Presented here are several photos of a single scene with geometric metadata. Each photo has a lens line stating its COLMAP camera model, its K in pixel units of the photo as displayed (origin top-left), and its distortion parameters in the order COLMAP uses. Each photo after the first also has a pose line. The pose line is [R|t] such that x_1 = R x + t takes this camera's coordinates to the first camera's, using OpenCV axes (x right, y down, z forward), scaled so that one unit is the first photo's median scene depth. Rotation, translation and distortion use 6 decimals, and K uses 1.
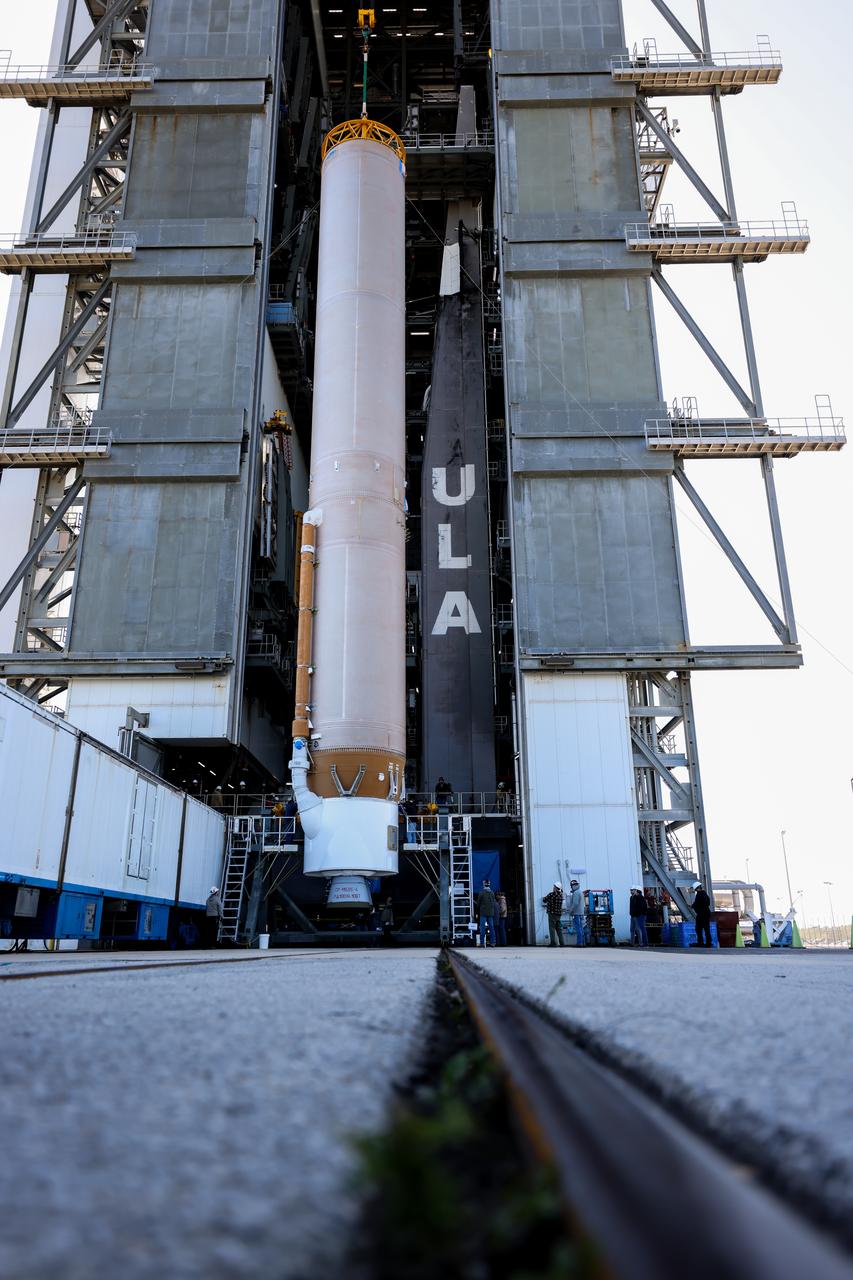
lens RADIAL K [[886.9, 0, 422.0], [0, 886.9, 640.2], [0, 0, 1]] dist [-0.003506, 0.014271]
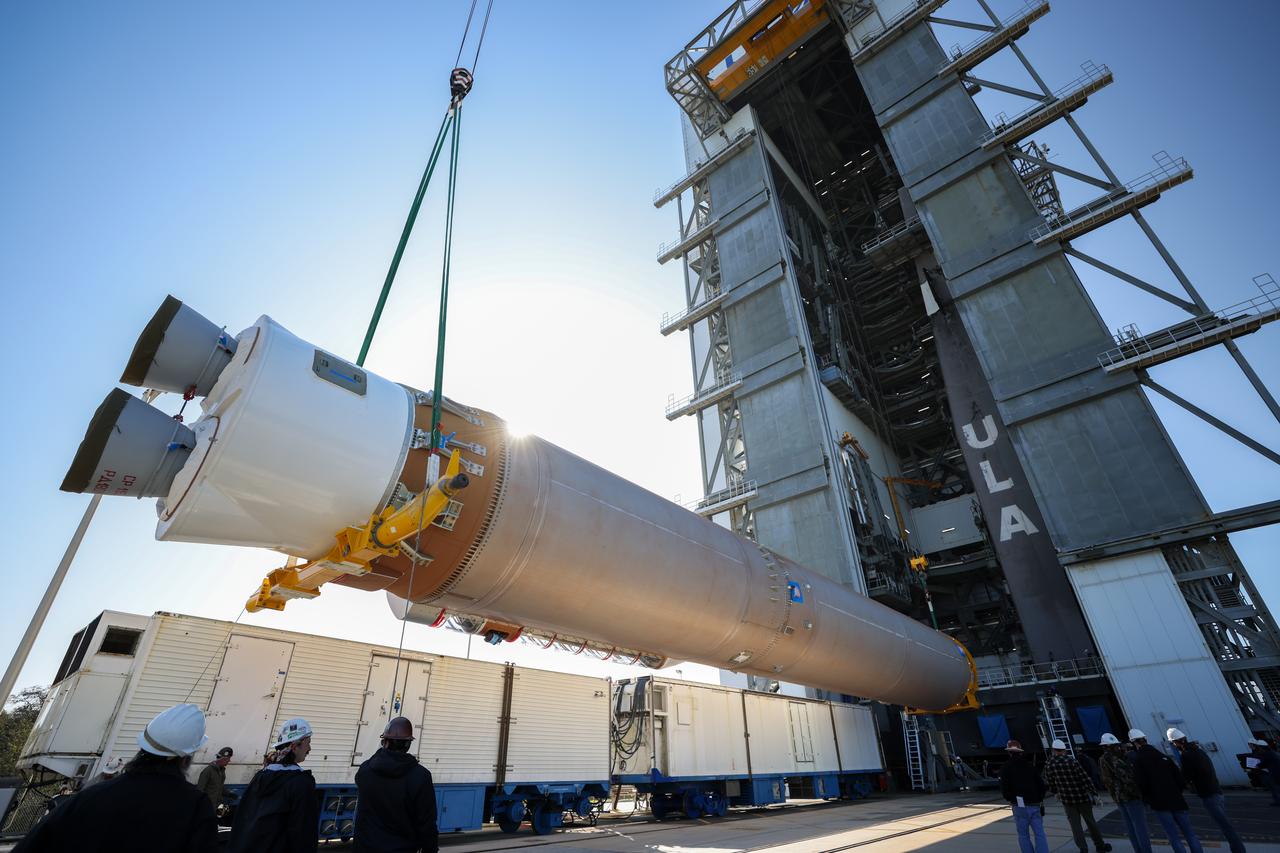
lens RADIAL K [[580.9, 0, 643.4], [0, 580.9, 428.1], [0, 0, 1]] dist [-0.027008, 0.006507]
pose [[0.765733, -0.345569, -0.542434, 0.147279], [0.227968, 0.934465, -0.273507, -0.059976], [0.601401, 0.085776, 0.794330, -0.087839]]
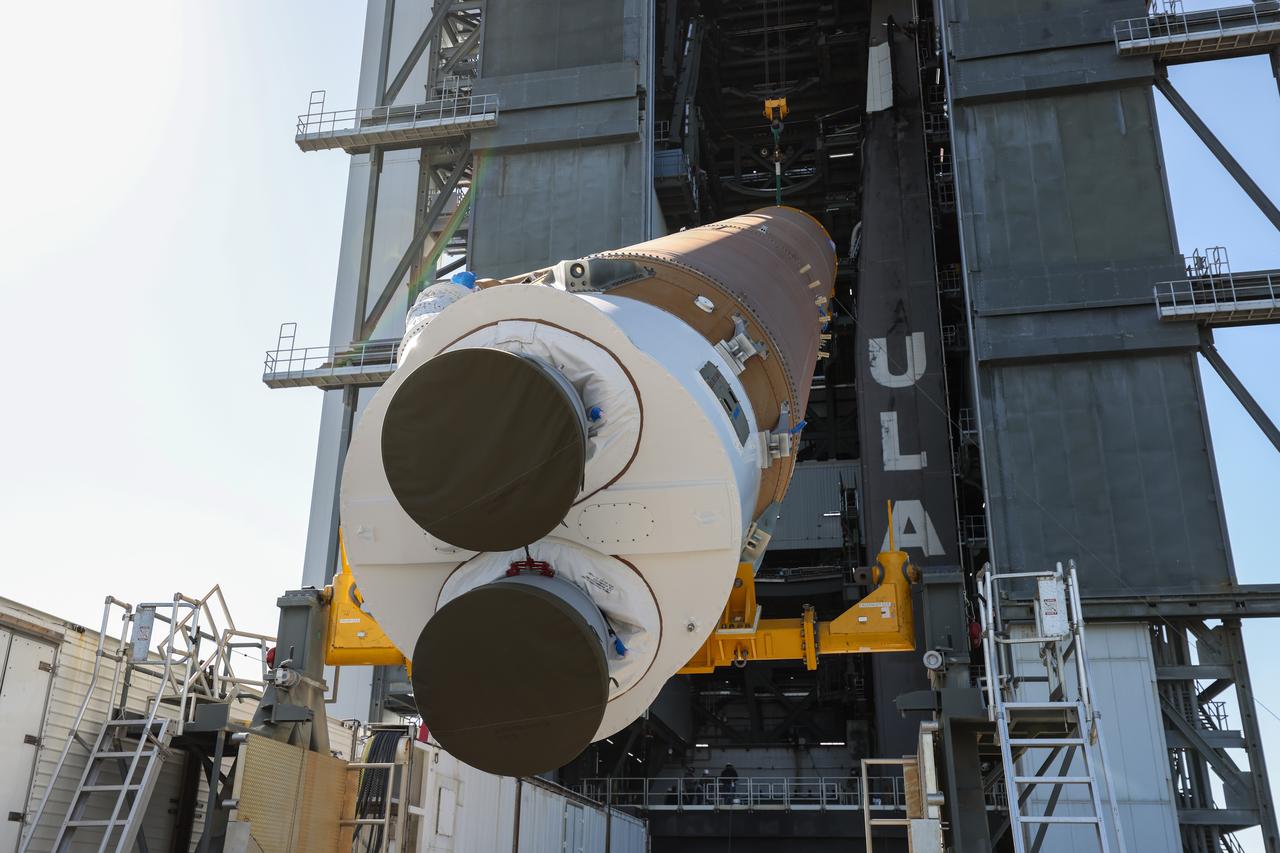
lens RADIAL K [[1231.3, 0, 624.9], [0, 1231.3, 426.4], [0, 0, 1]] dist [0.035931, 0.000000]
pose [[0.983282, -0.047445, -0.175799, -0.013836], [0.038288, 0.997745, -0.055123, -0.078077], [0.178018, 0.047470, 0.982882, -0.115497]]
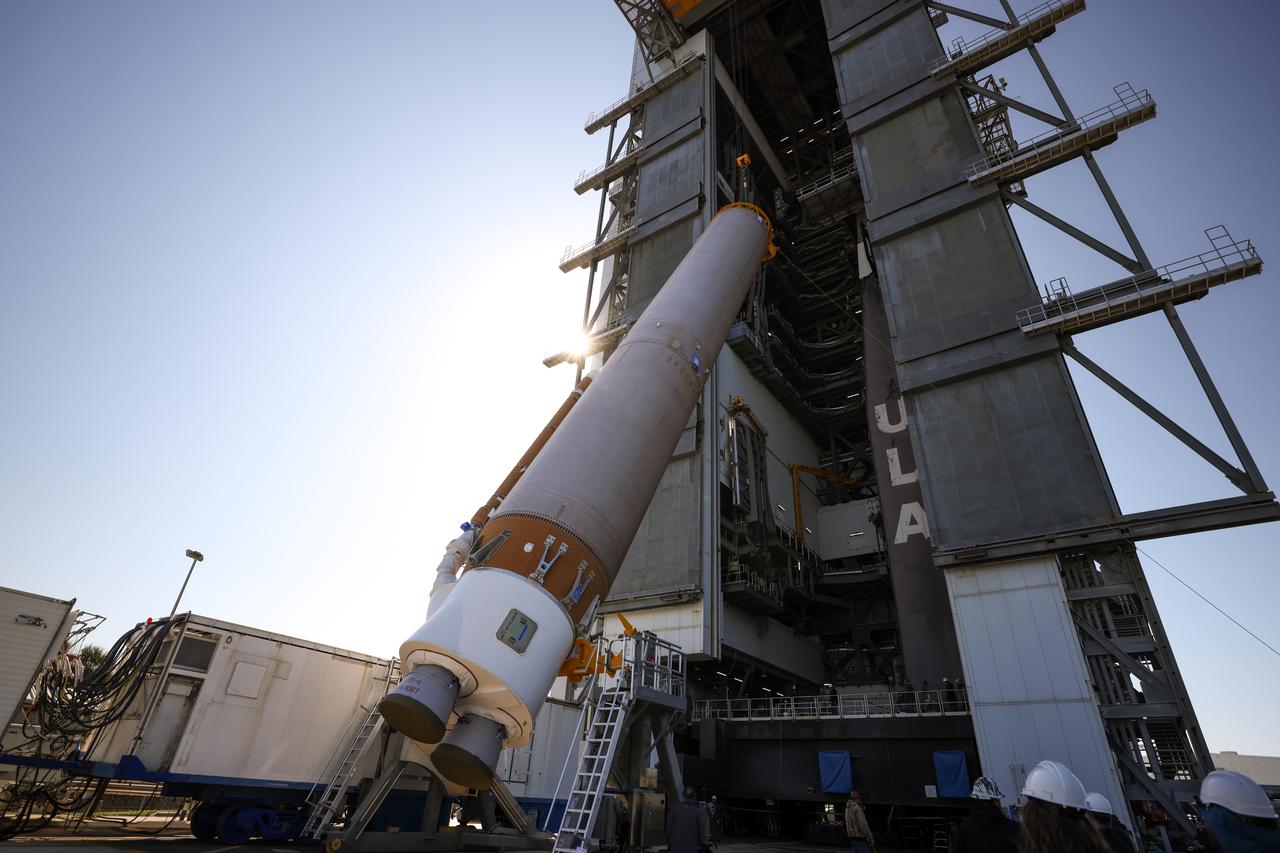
lens RADIAL K [[618.7, 0, 650.3], [0, 618.7, 421.5], [0, 0, 1]] dist [-0.024896, 0.001452]
pose [[0.826700, -0.252355, -0.502876, 0.210679], [0.125933, 0.954090, -0.271758, 0.020915], [0.548368, 0.161334, 0.820526, 0.159017]]
